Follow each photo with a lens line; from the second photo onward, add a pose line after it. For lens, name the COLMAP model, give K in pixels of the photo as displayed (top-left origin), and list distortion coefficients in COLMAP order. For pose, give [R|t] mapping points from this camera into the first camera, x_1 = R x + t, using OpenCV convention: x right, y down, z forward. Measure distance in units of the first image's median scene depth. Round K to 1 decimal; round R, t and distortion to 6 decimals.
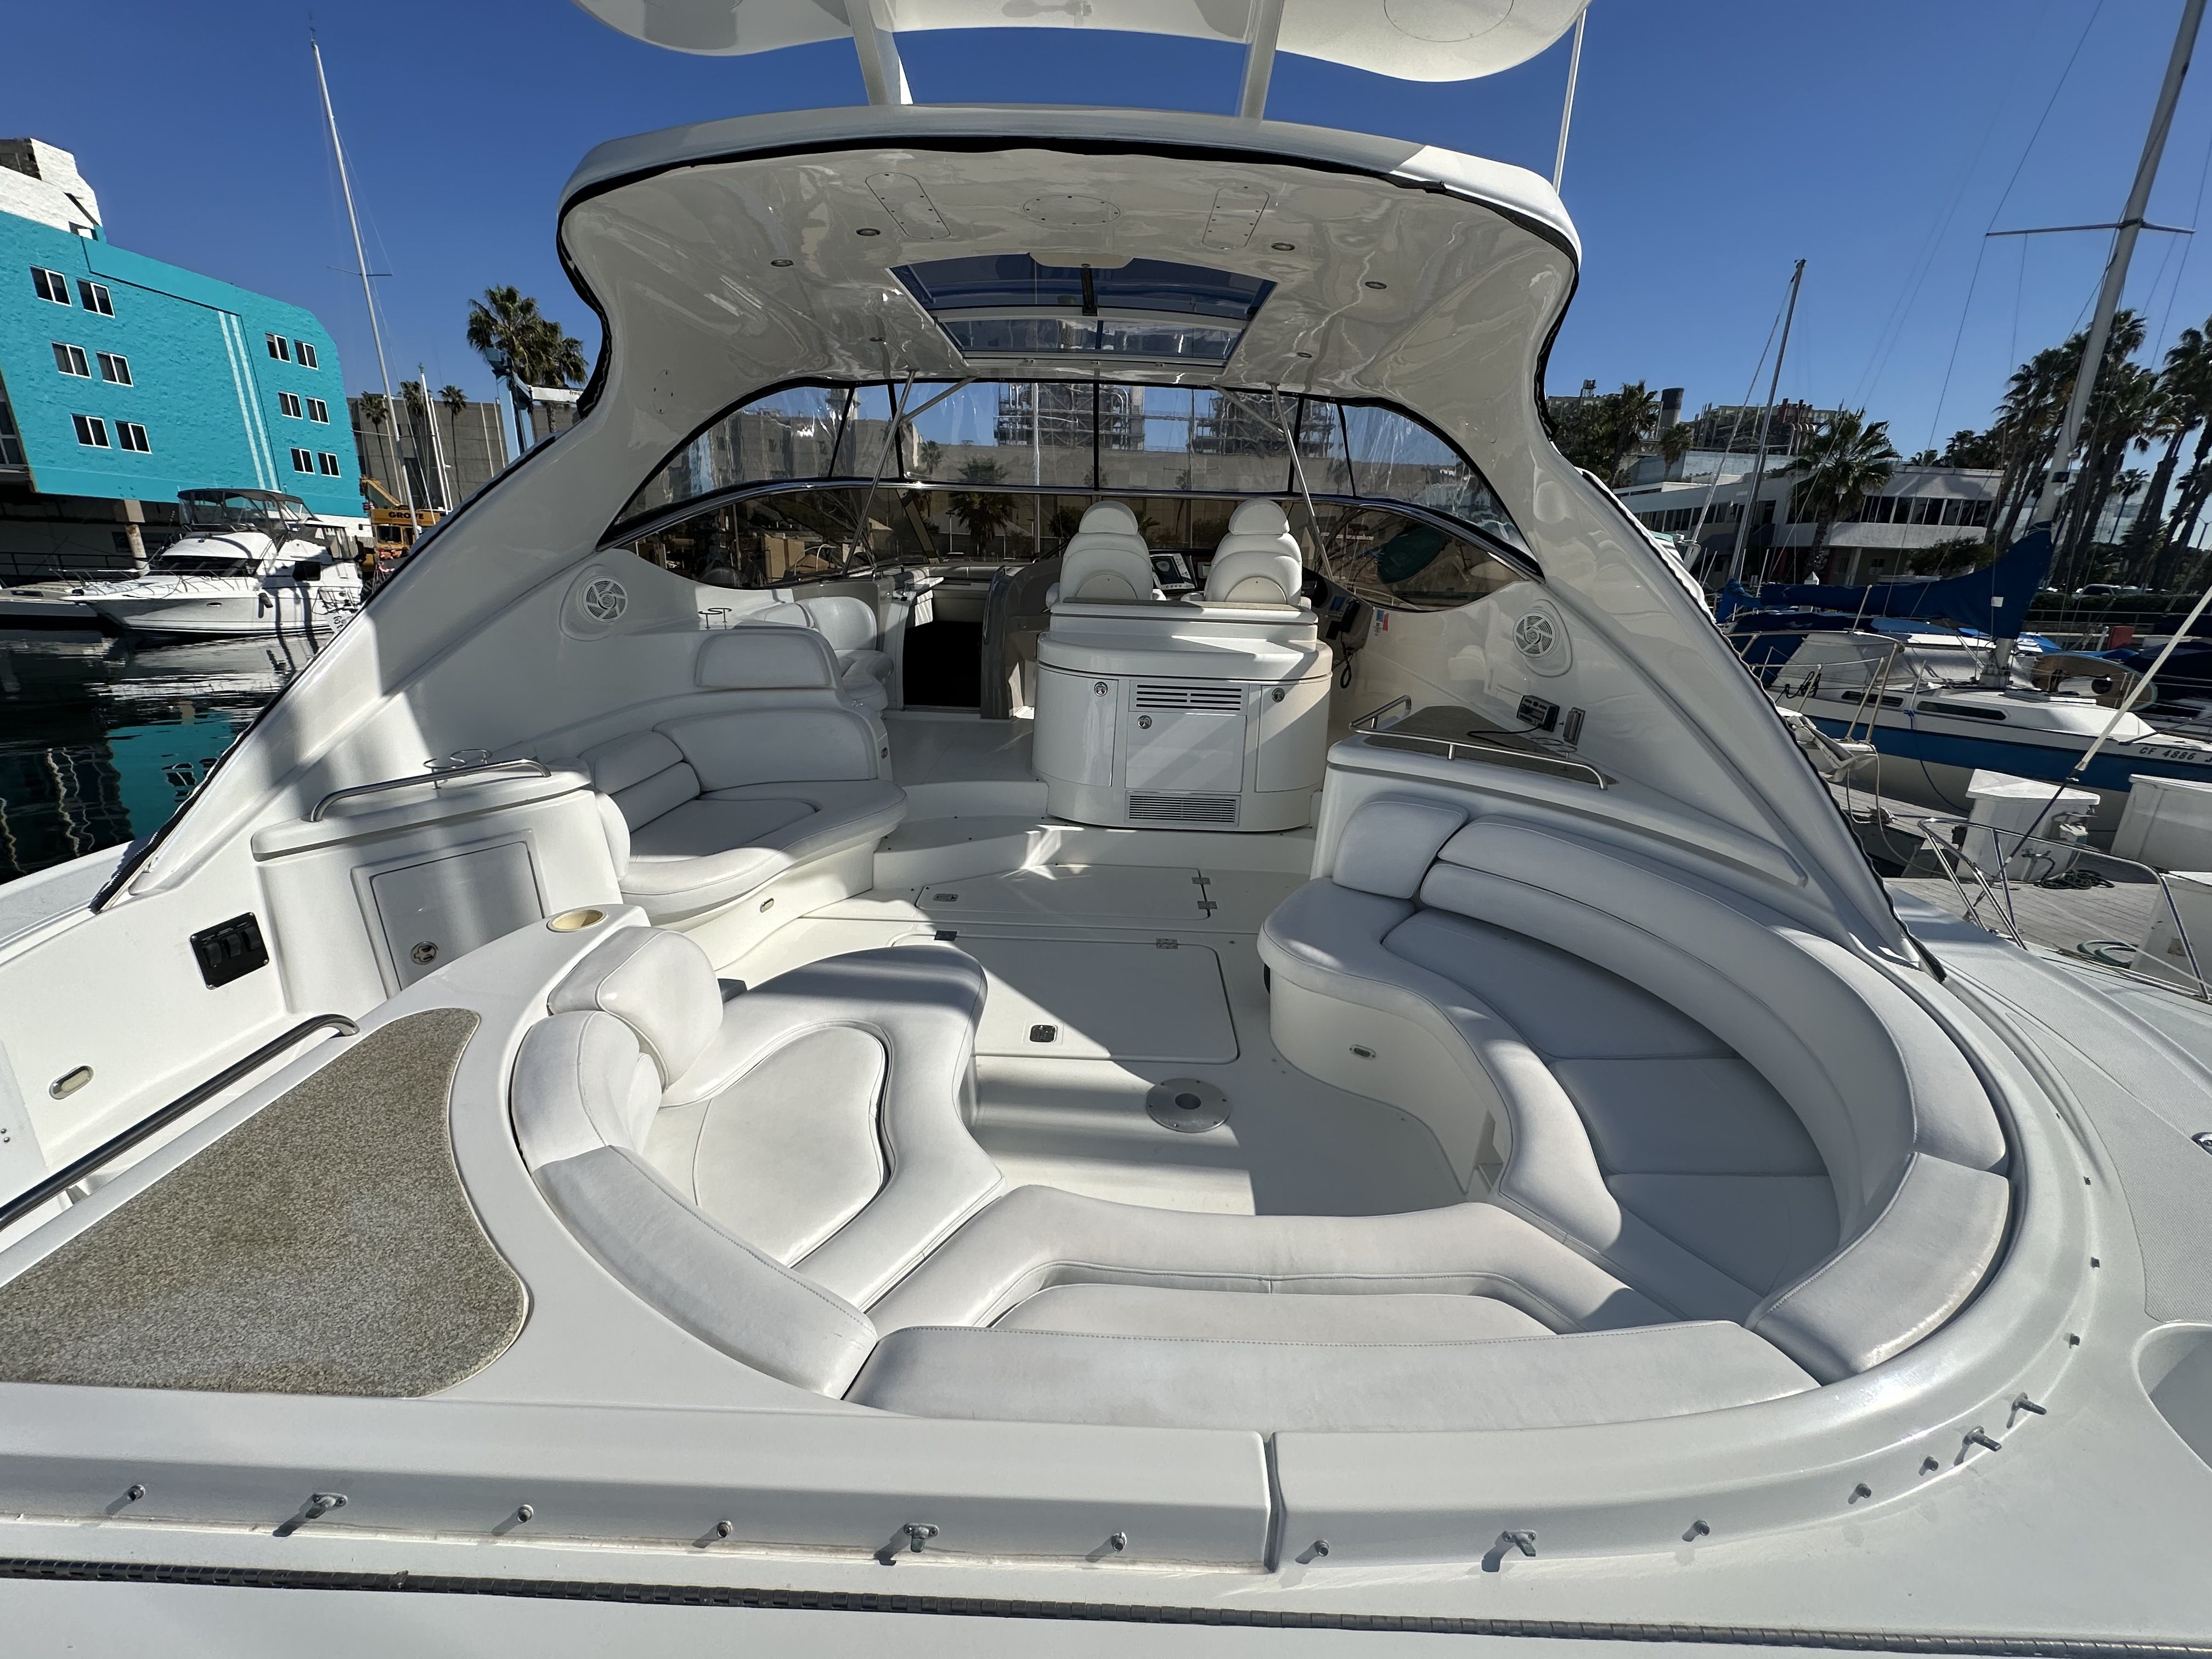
lens RADIAL K [[874.4, 0, 1099.6], [0, 874.4, 825.2], [0, 0, 1]] dist [-0.001207, -0.000097]
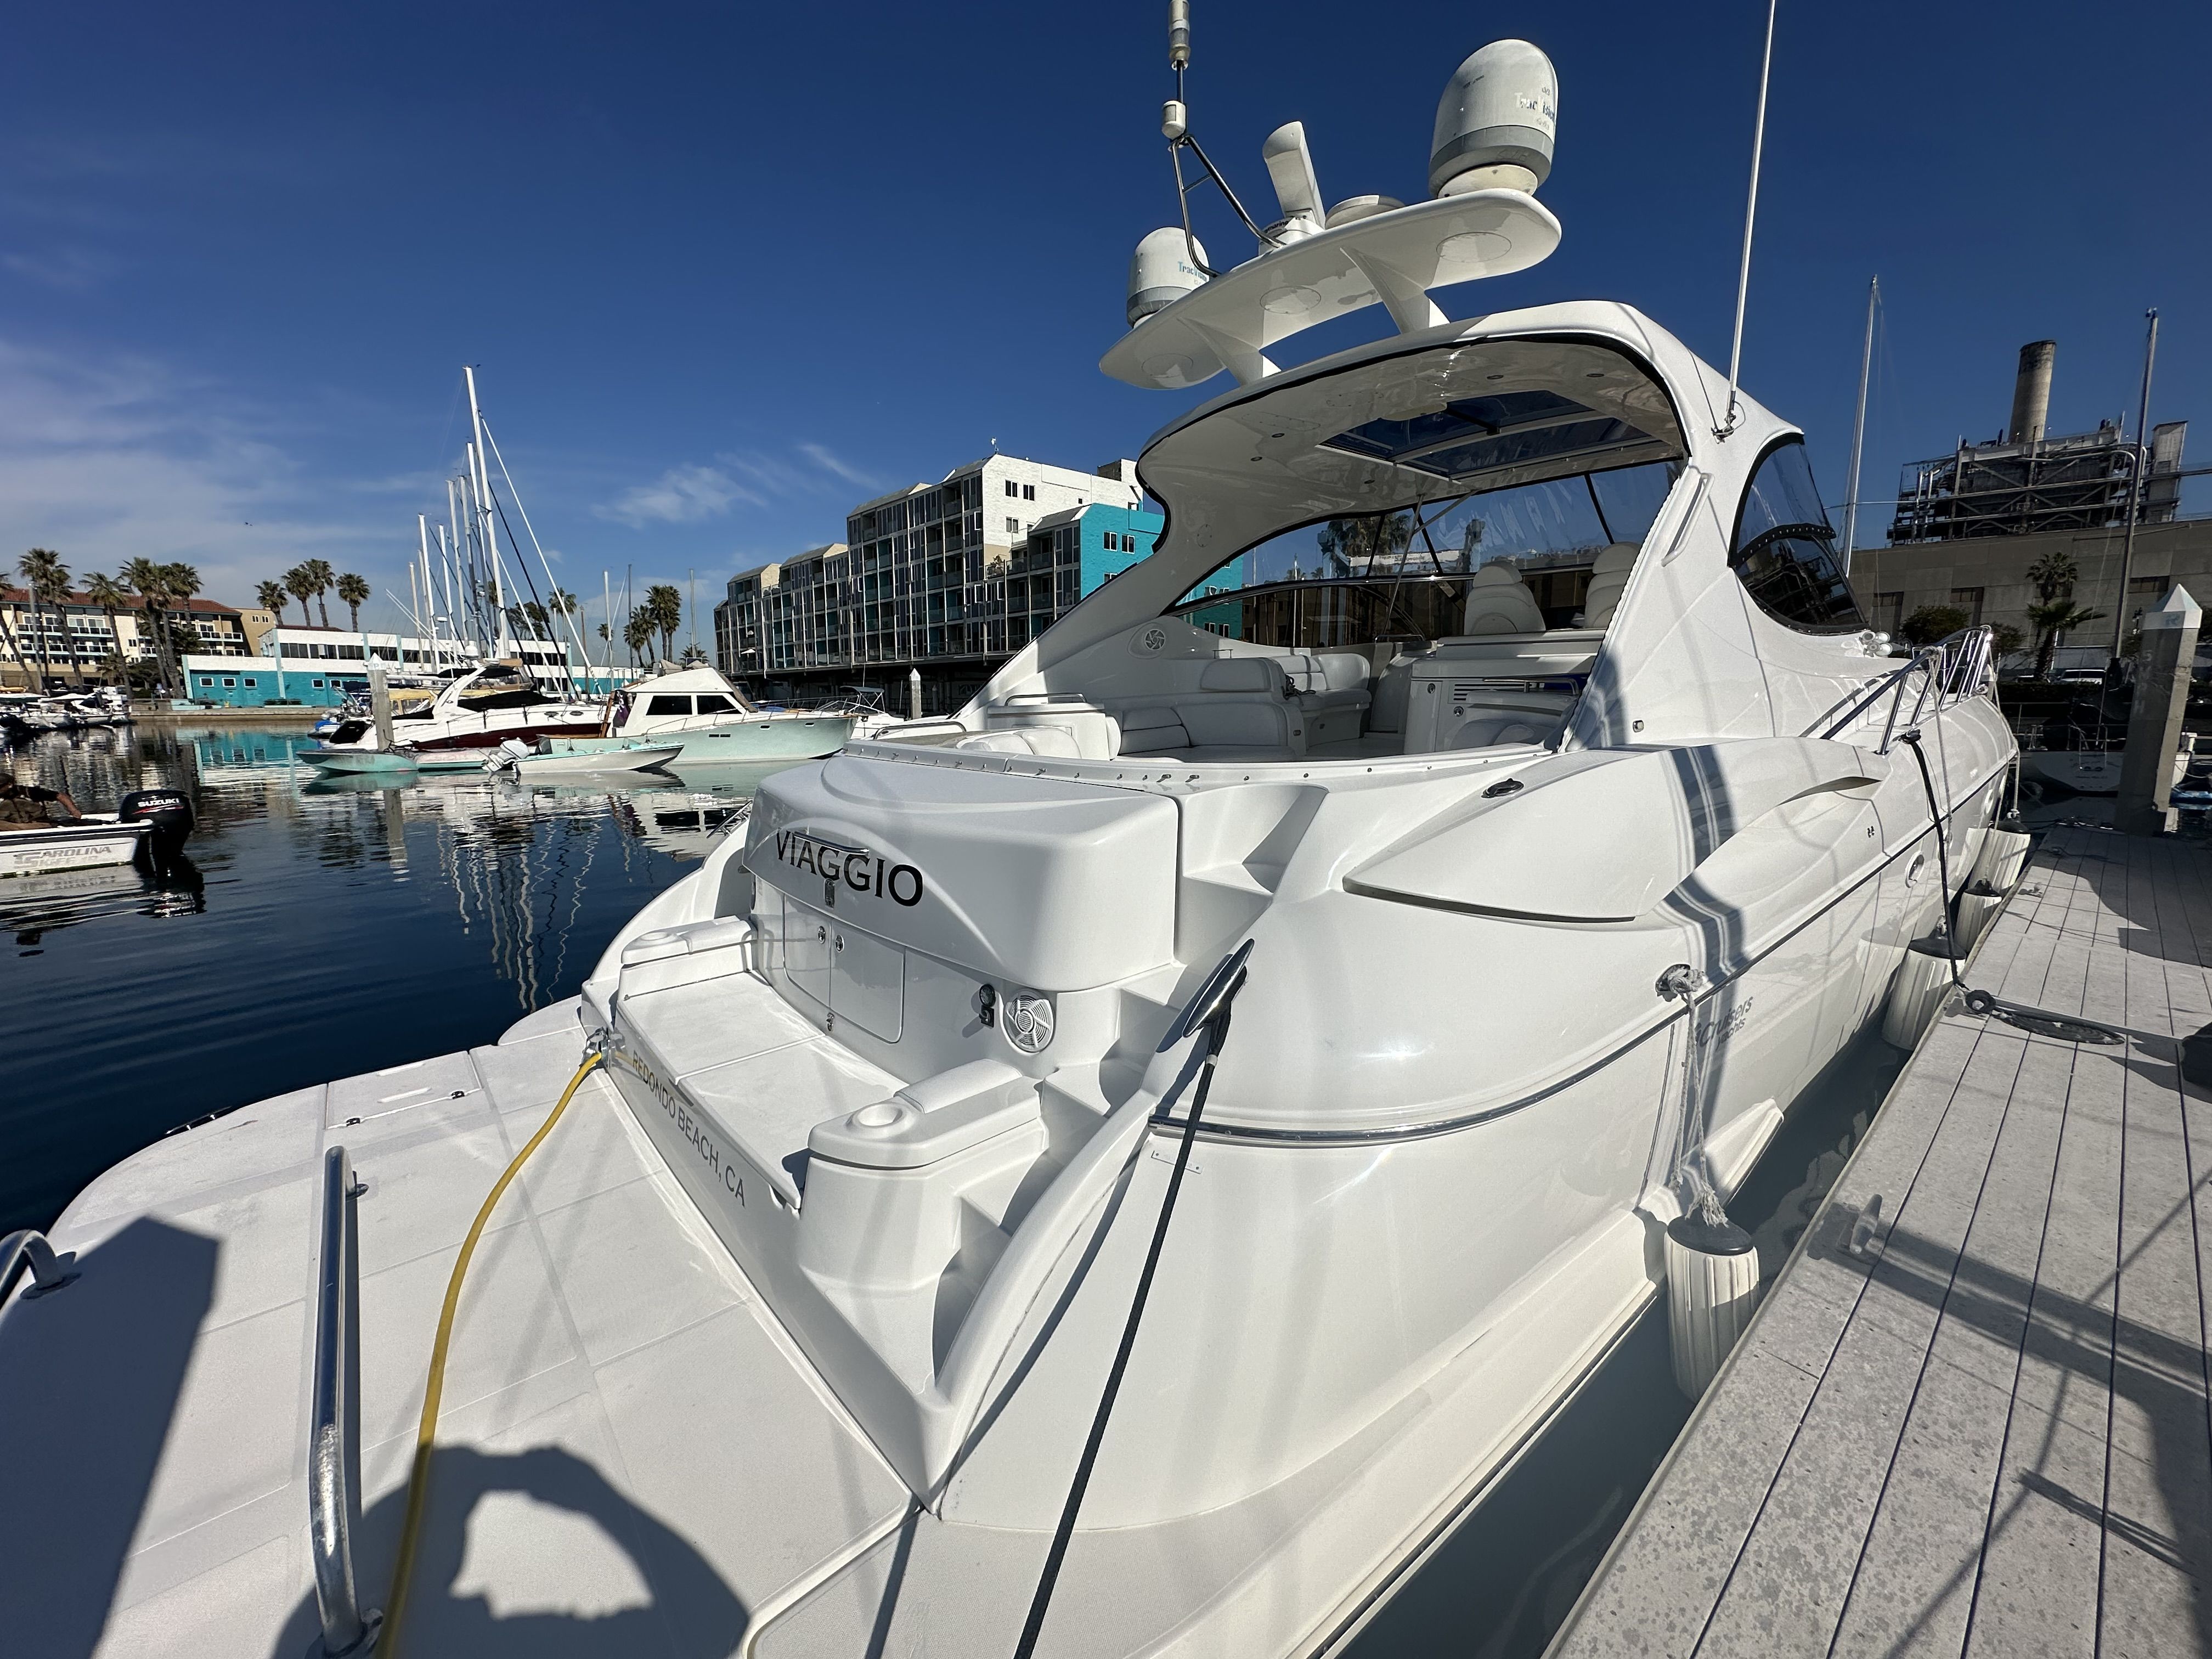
lens RADIAL K [[889.6, 0, 1103.7], [0, 889.6, 834.8], [0, 0, 1]] dist [-0.002078, -0.000410]
pose [[0.662583, 0.086739, -0.743949, 0.099695], [-0.194887, 0.979024, -0.059425, 0.035431], [0.723189, 0.184360, 0.665589, -0.038867]]
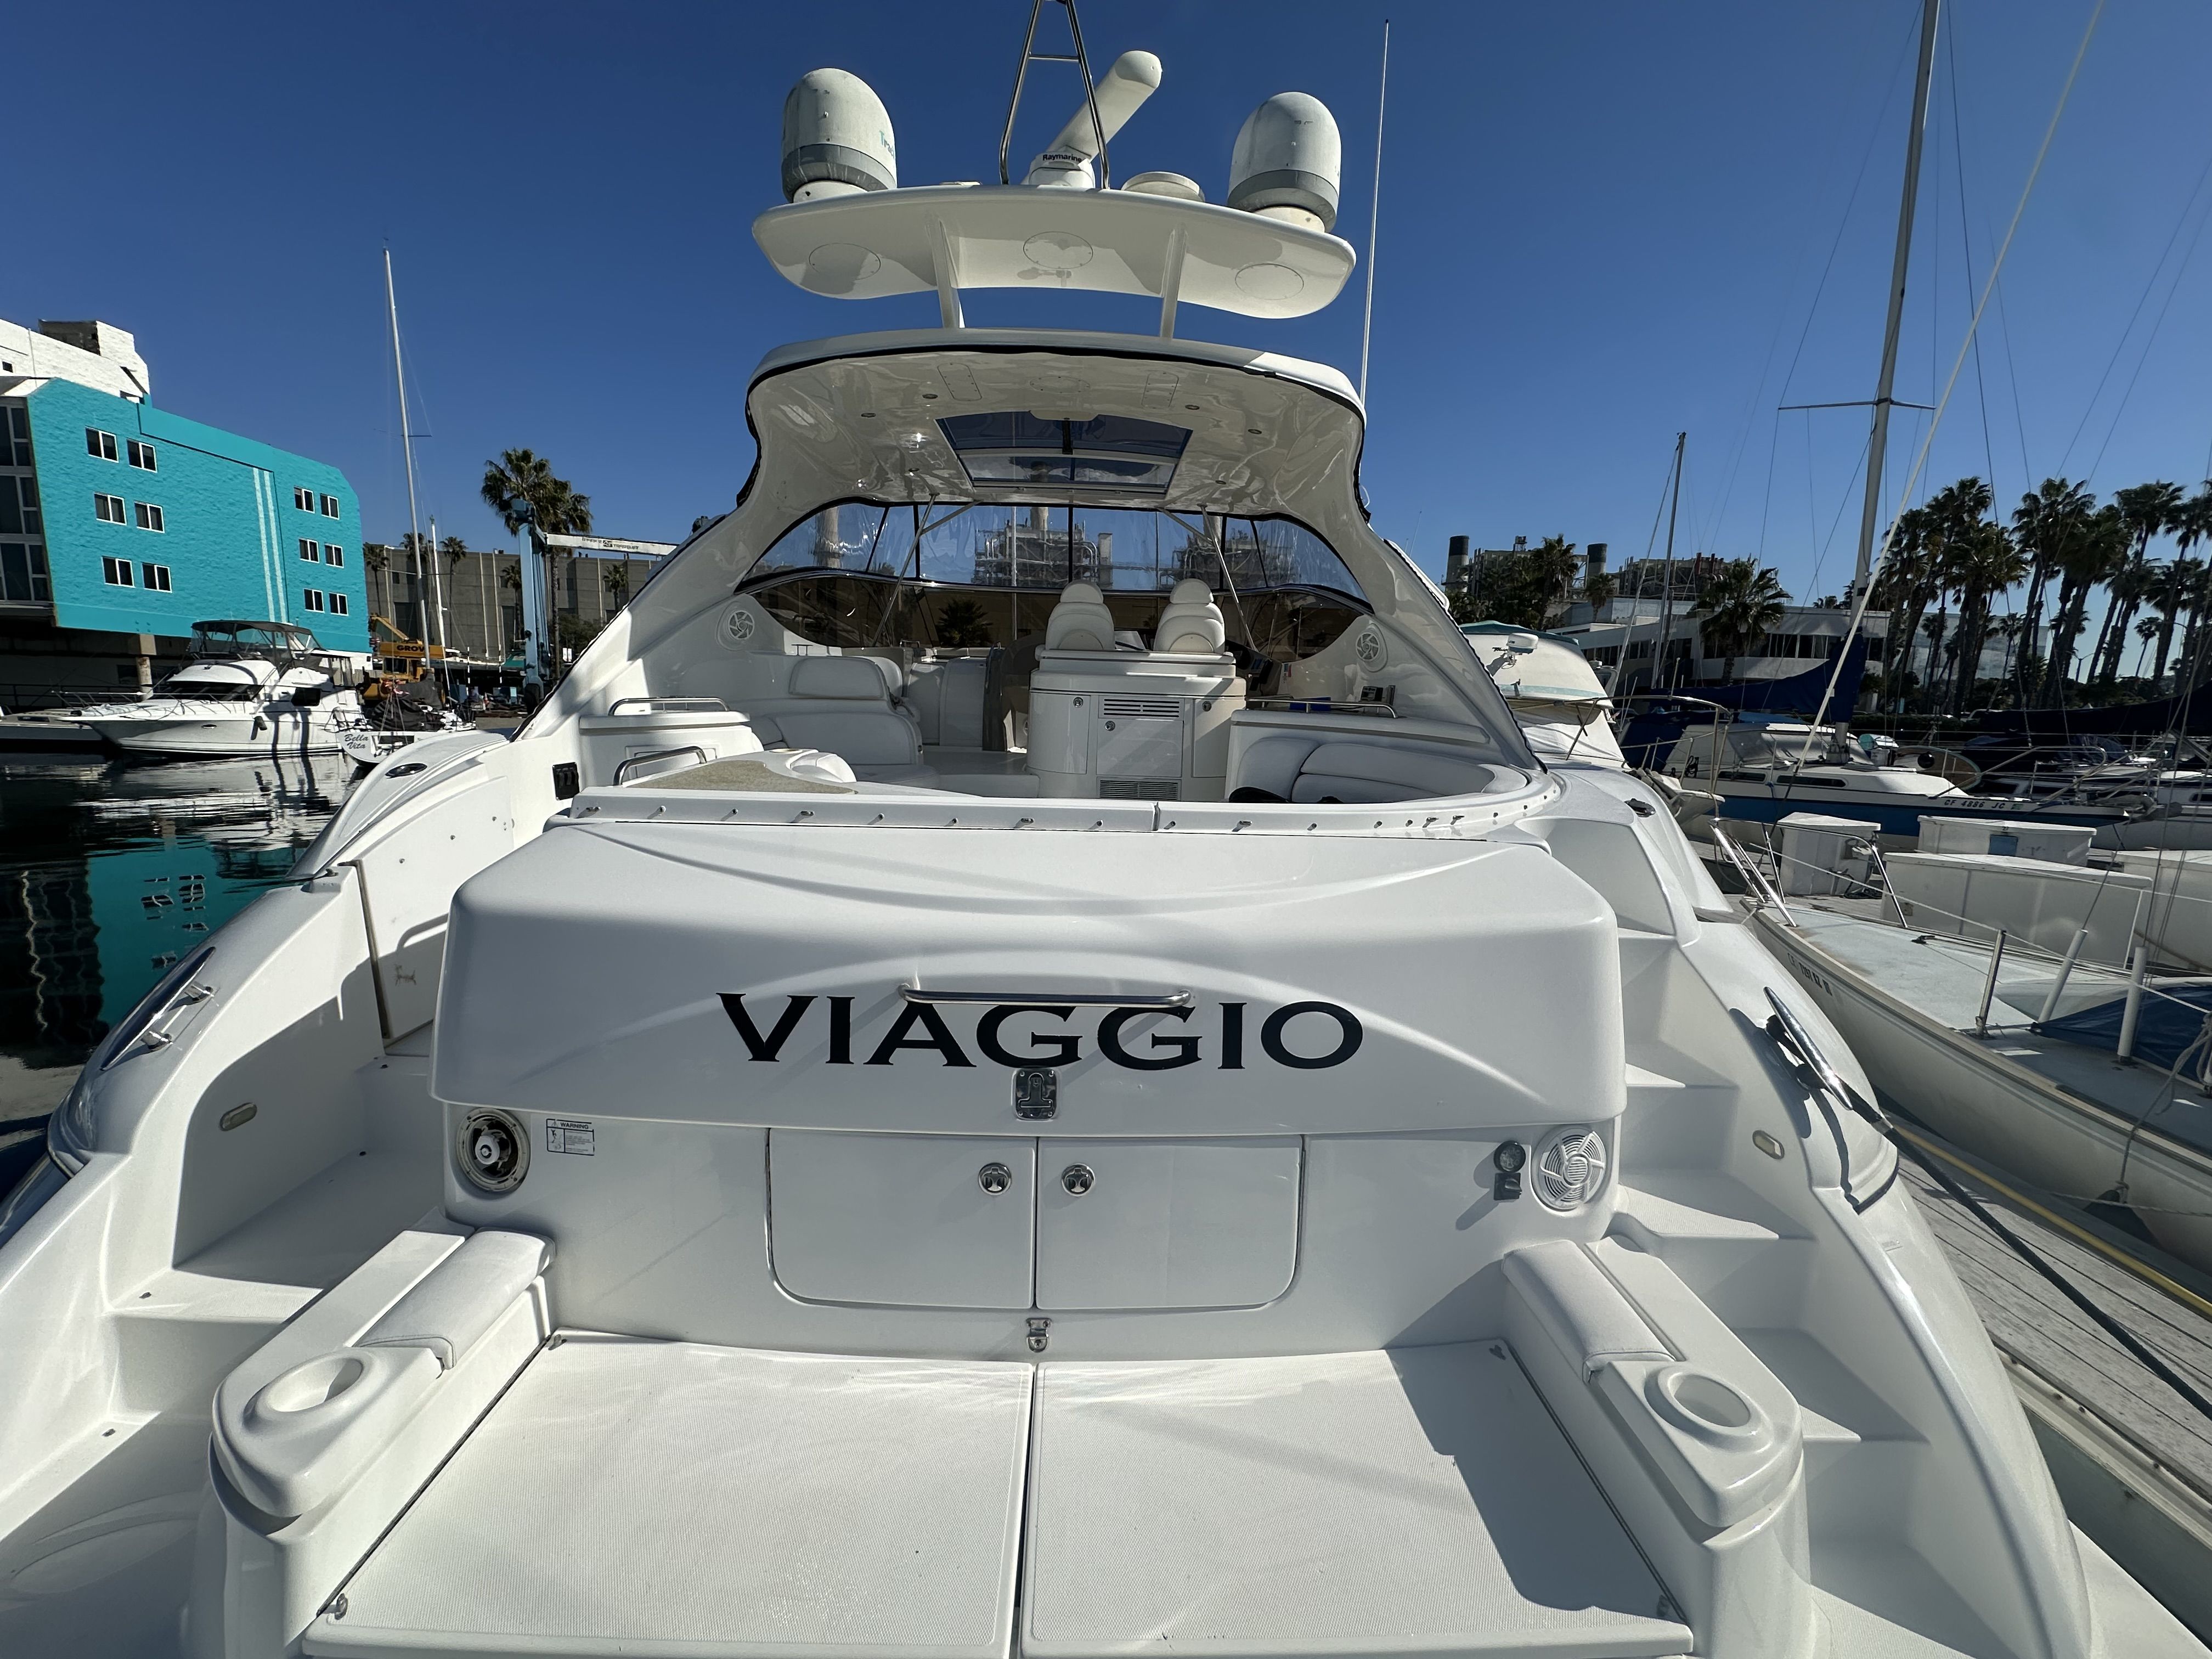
lens RADIAL K [[882.2, 0, 1104.3], [0, 882.2, 828.9], [0, 0, 1]] dist [-0.002202, 0.000371]
pose [[0.999302, -0.009425, 0.036156, -0.001271], [0.014778, 0.988459, -0.150768, 0.034413], [-0.034318, 0.151198, 0.987908, -0.047475]]
